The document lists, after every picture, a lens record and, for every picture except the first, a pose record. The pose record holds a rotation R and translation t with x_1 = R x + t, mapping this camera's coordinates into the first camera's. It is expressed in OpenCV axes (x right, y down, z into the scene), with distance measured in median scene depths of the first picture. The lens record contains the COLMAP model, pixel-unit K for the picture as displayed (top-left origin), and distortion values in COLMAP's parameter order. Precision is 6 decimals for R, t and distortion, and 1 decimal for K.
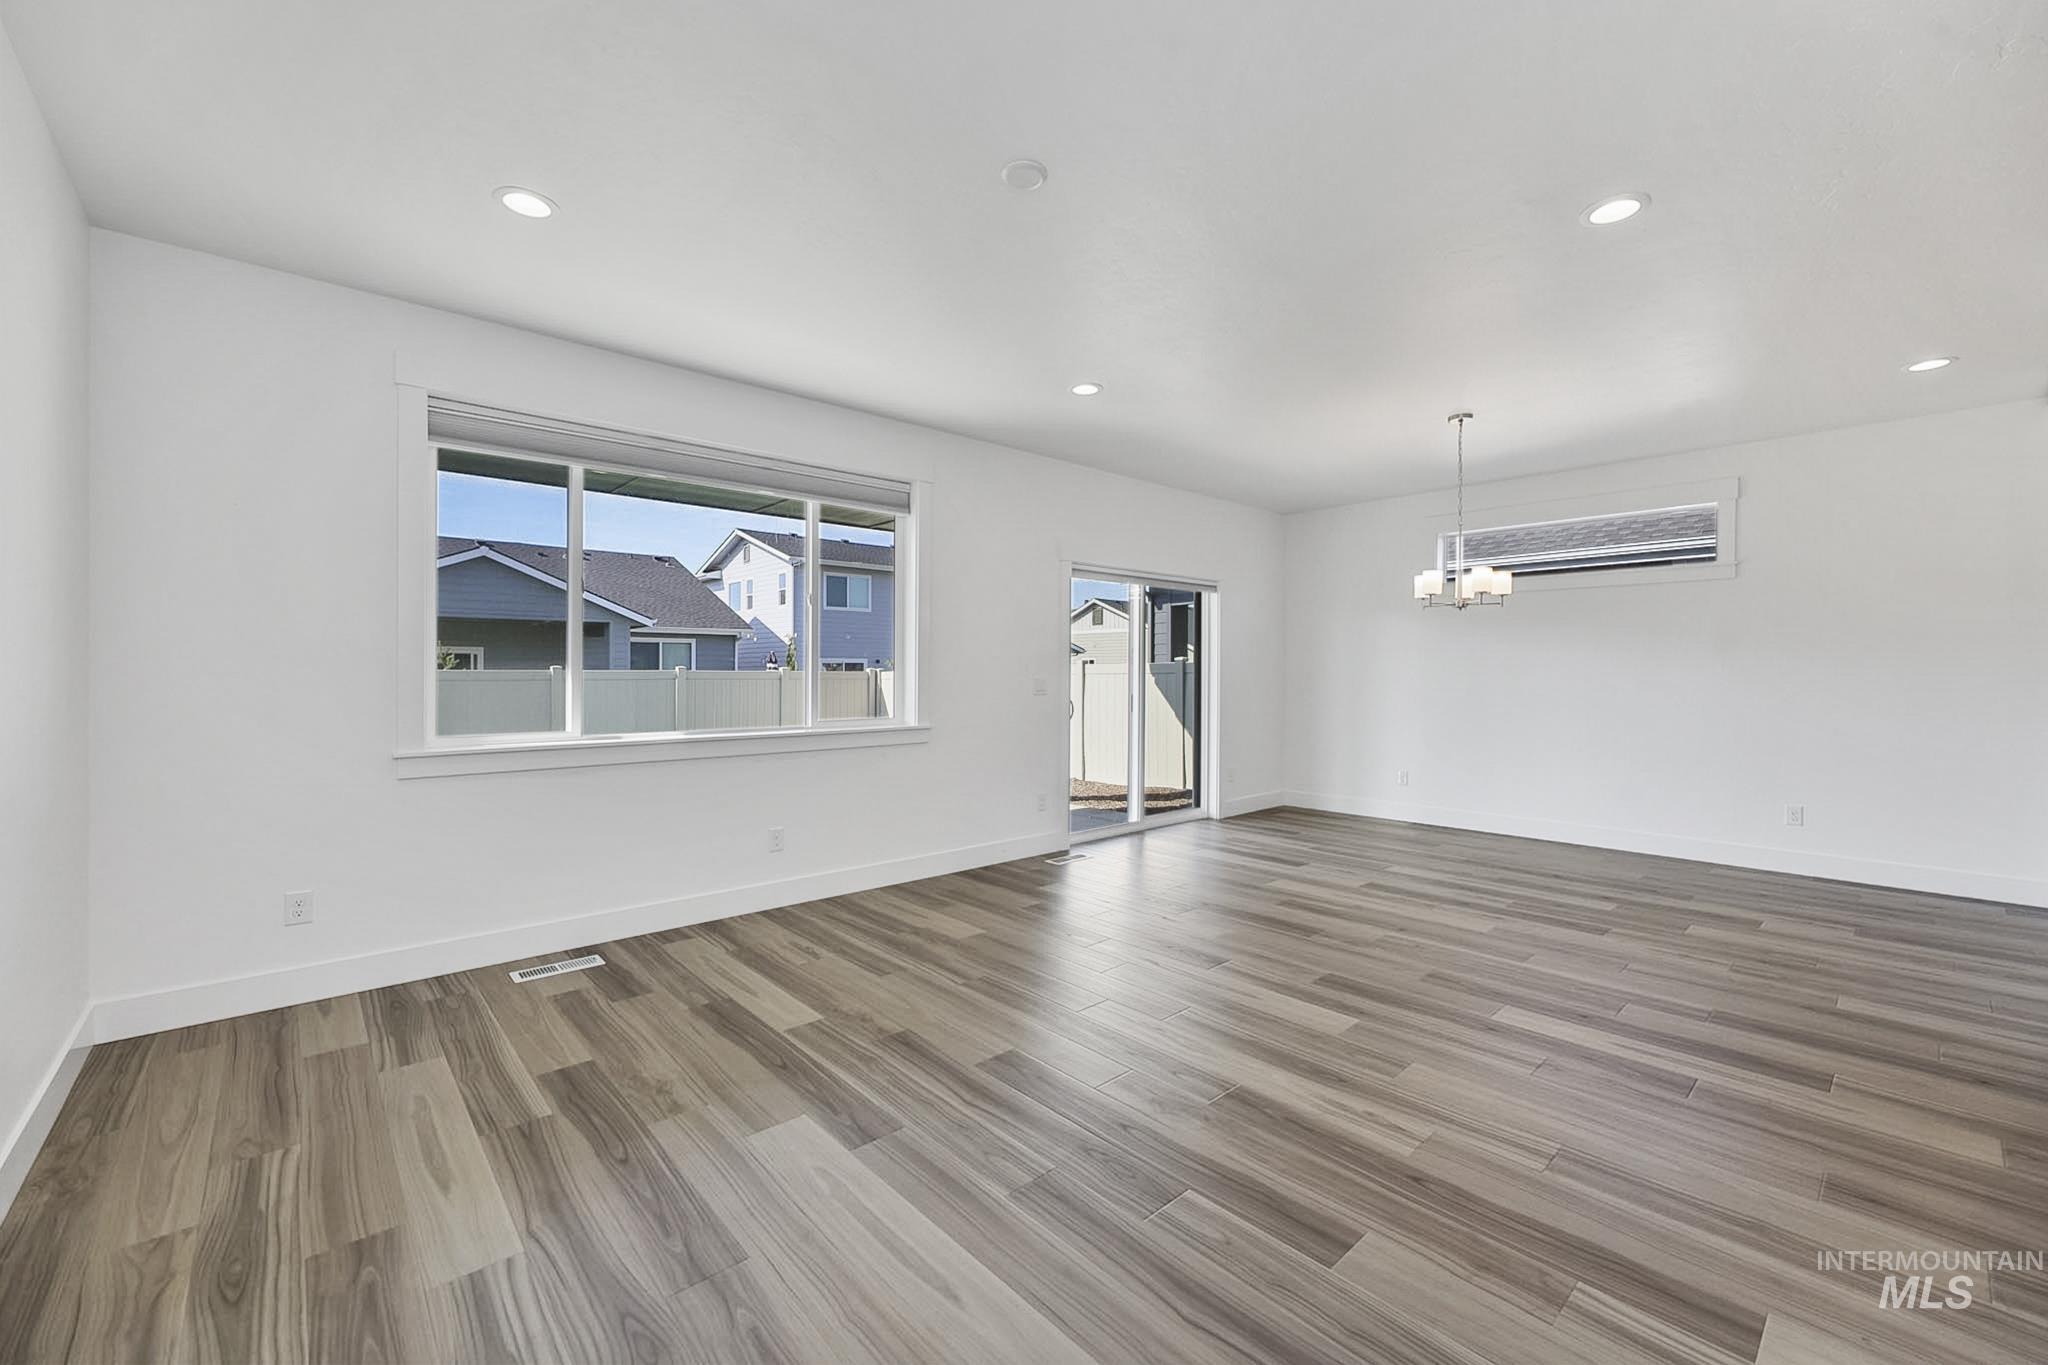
lens RADIAL K [[819.6, 0, 1030.3], [0, 819.6, 674.8], [0, 0, 1]] dist [-0.002287, -0.000078]
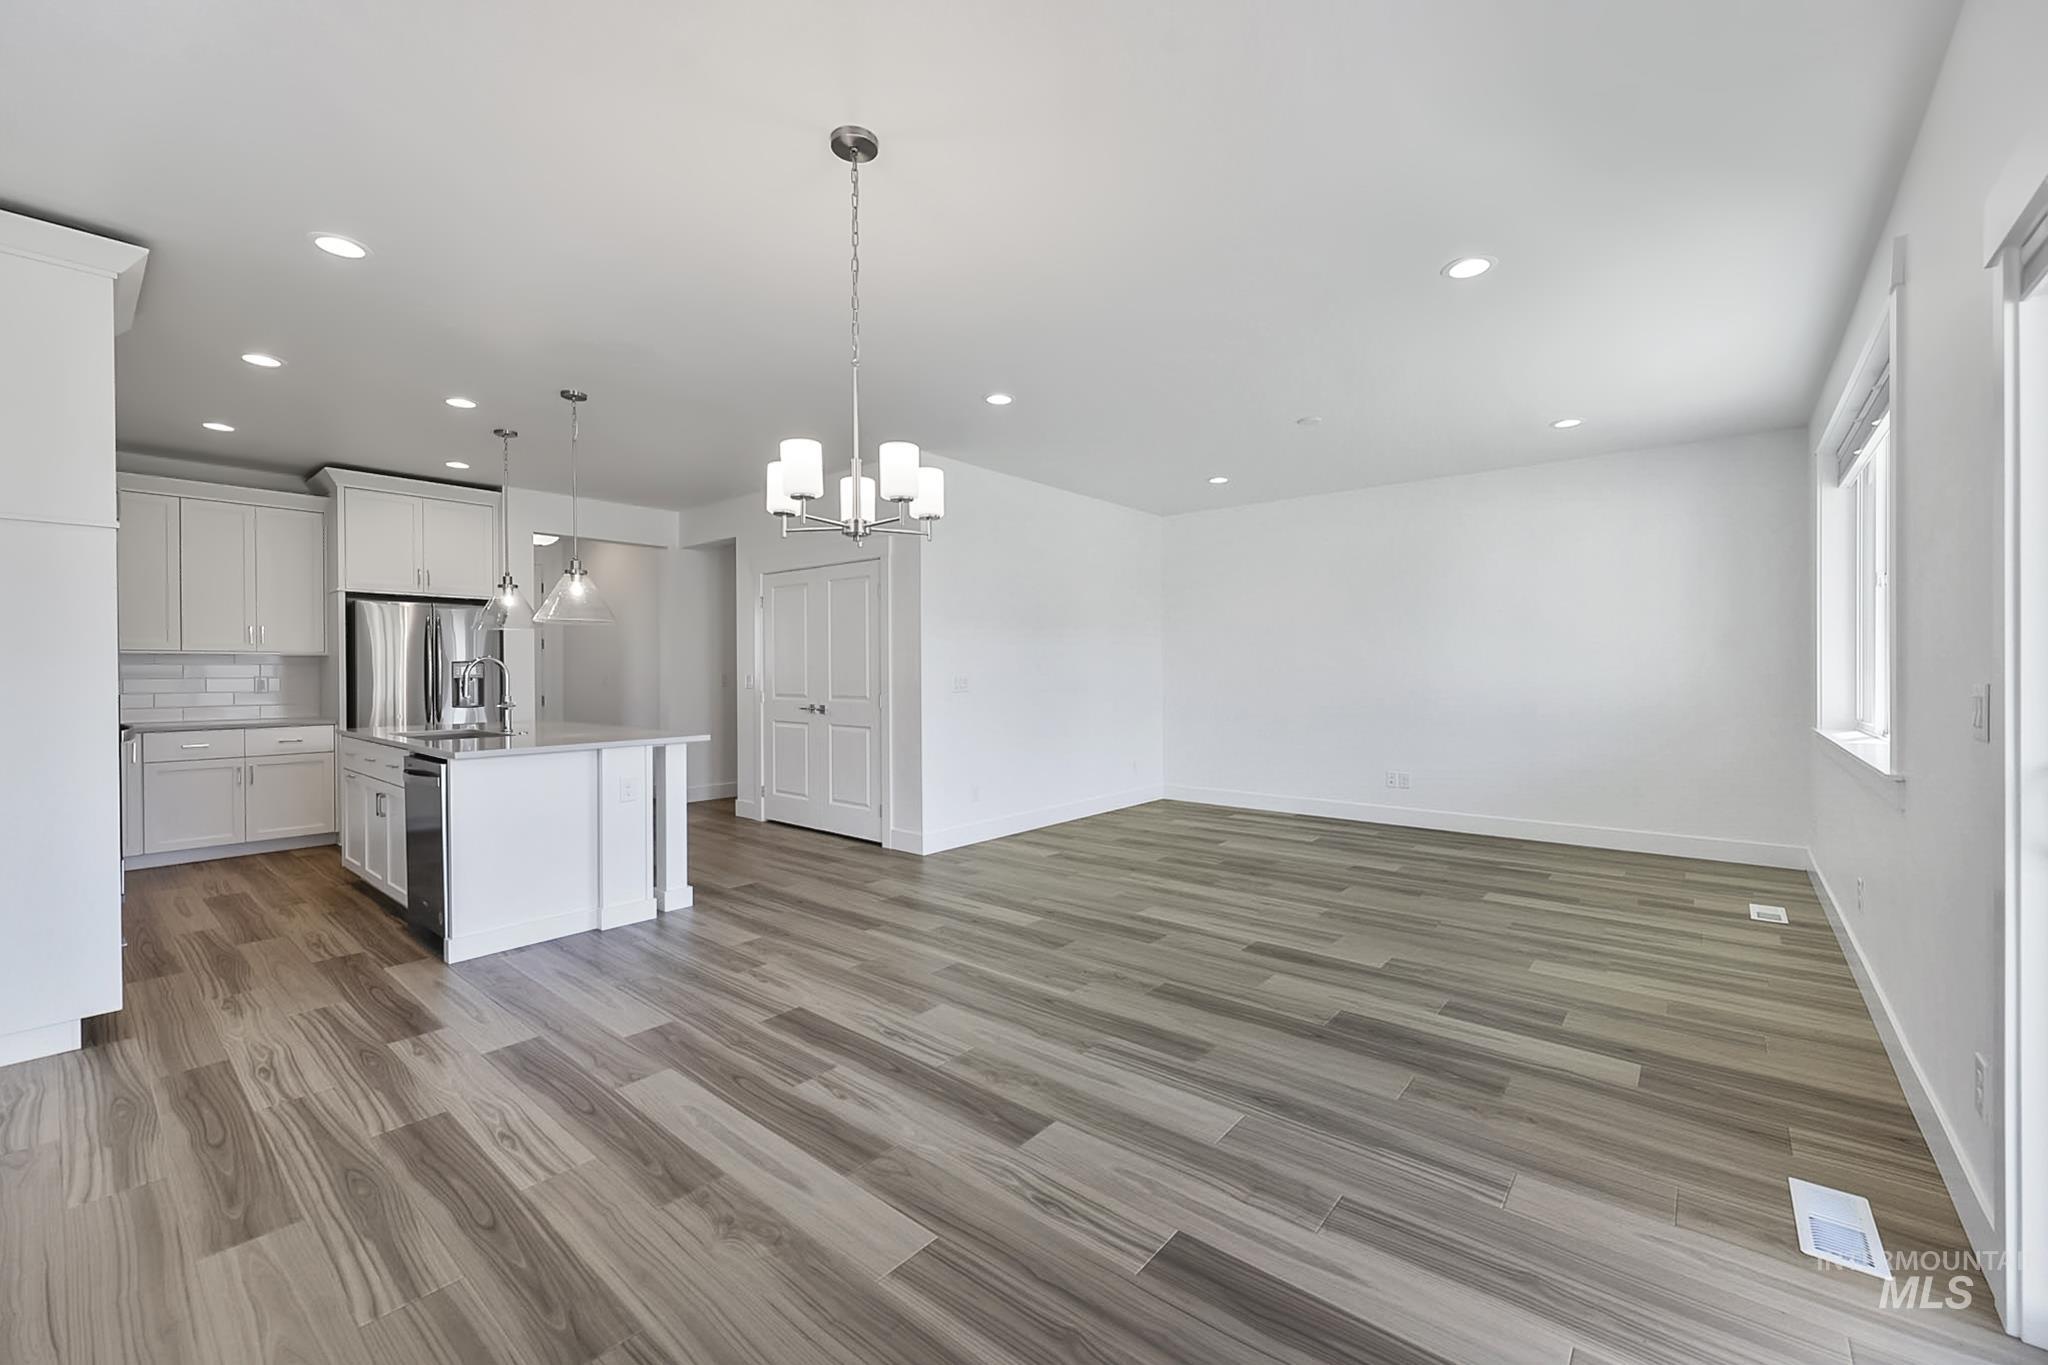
lens RADIAL K [[819.6, 0, 1030.3], [0, 819.6, 674.8], [0, 0, 1]] dist [-0.002287, -0.000078]
pose [[-0.990410, 0.001532, -0.138151, 0.627175], [0.000444, 0.999969, 0.007906, -0.003341], [0.138159, 0.007769, -0.990380, 1.913556]]
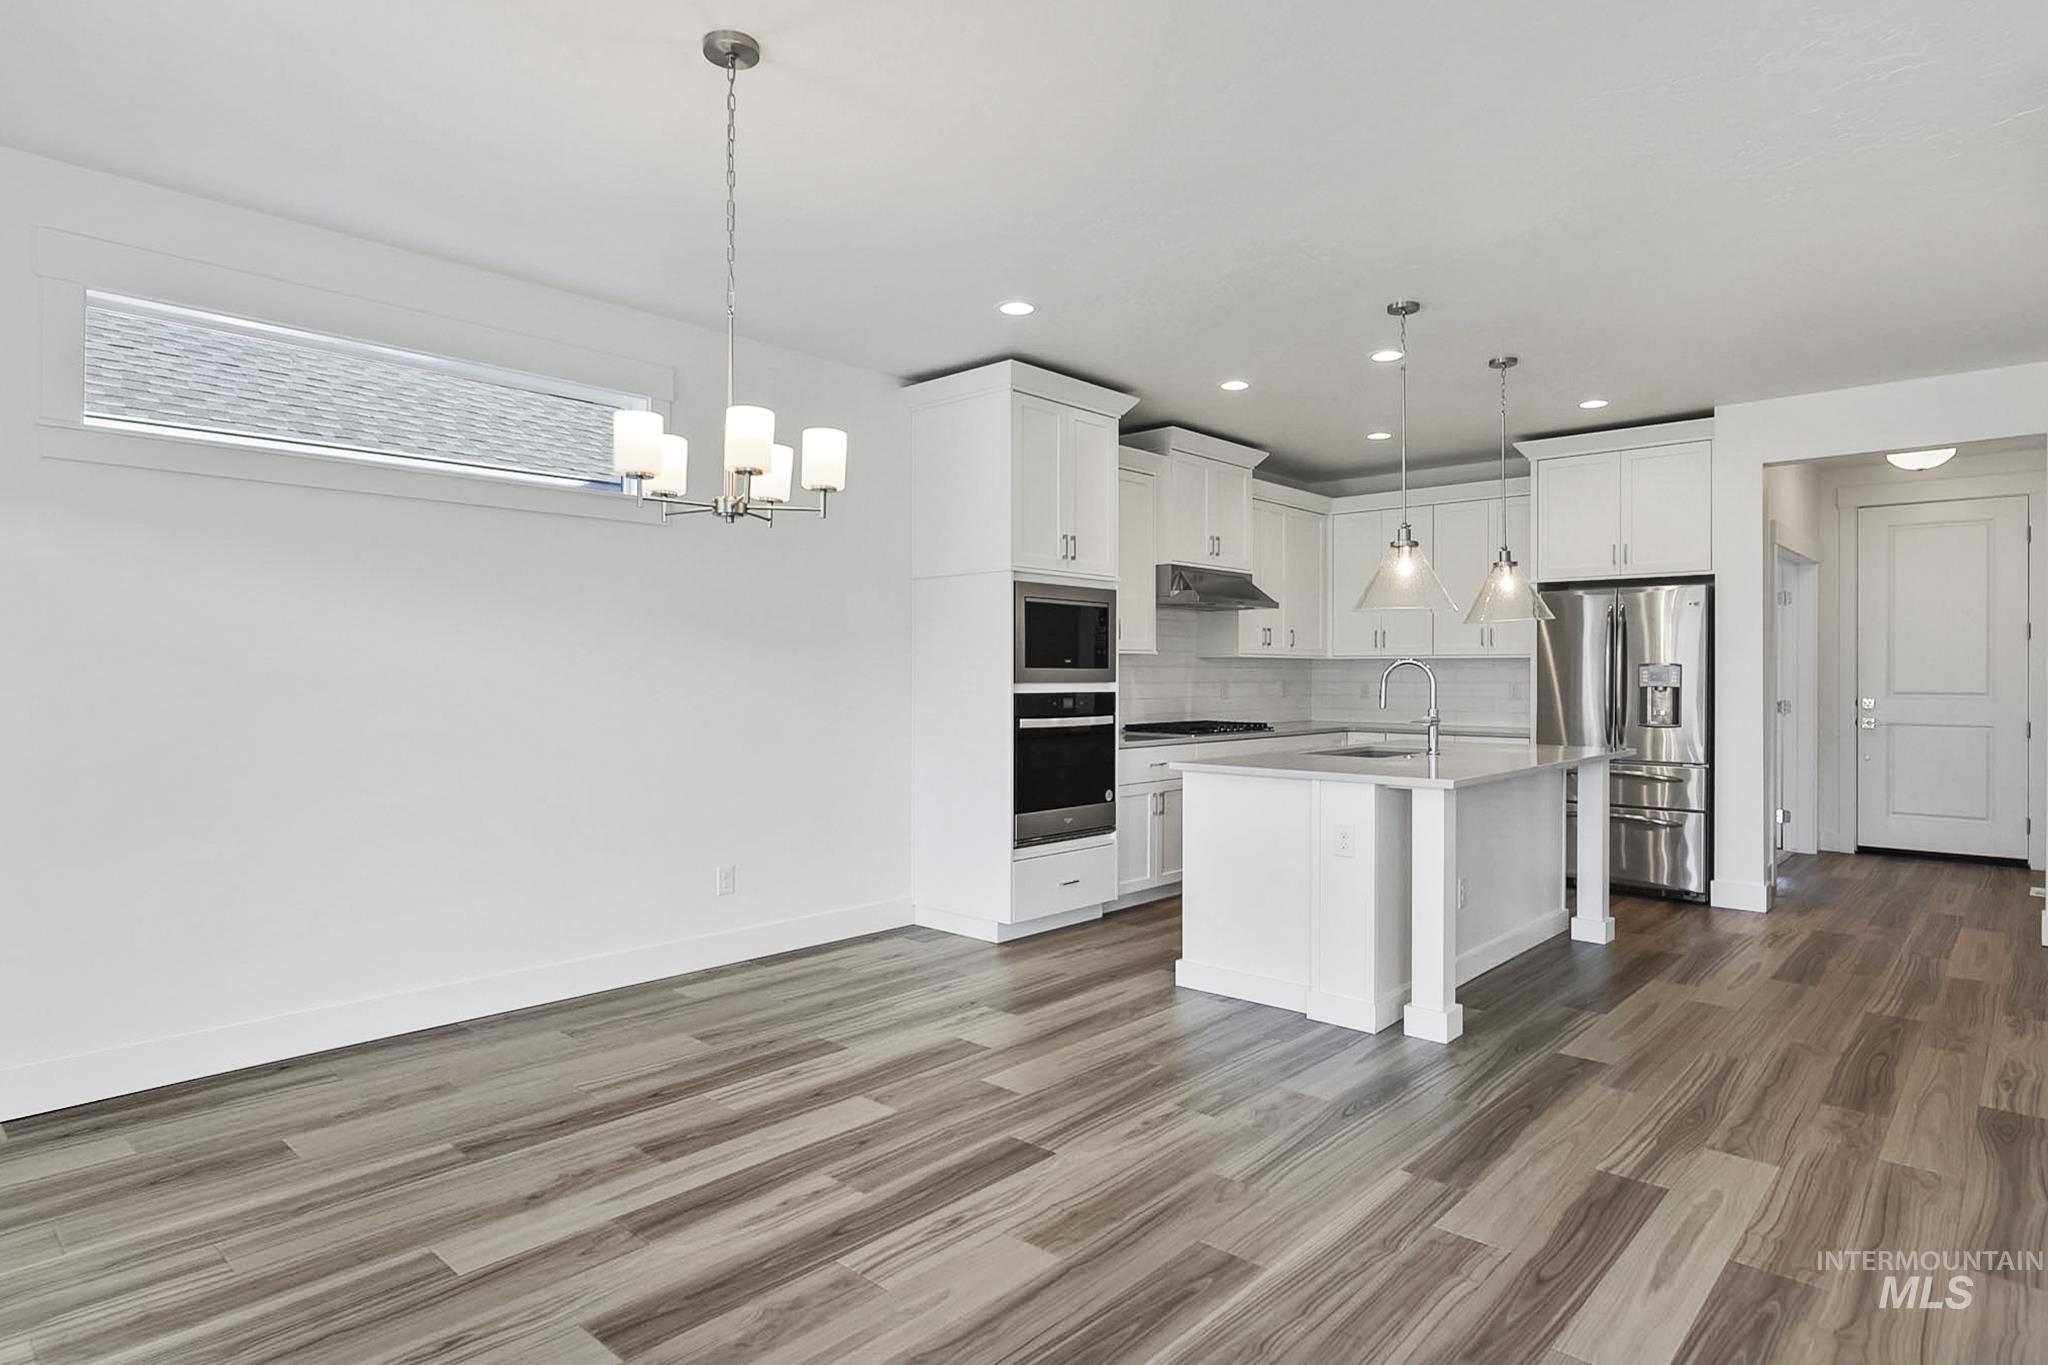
lens RADIAL K [[1121.5, 0, 1033.1], [0, 1121.5, 672.6], [0, 0, 1]] dist [0.000109, -0.000426]
pose [[-0.094693, -0.000110, 0.995507, -0.054306], [0.001950, 0.999998, 0.000296, -0.006104], [-0.995505, 0.001970, -0.094692, 1.155705]]
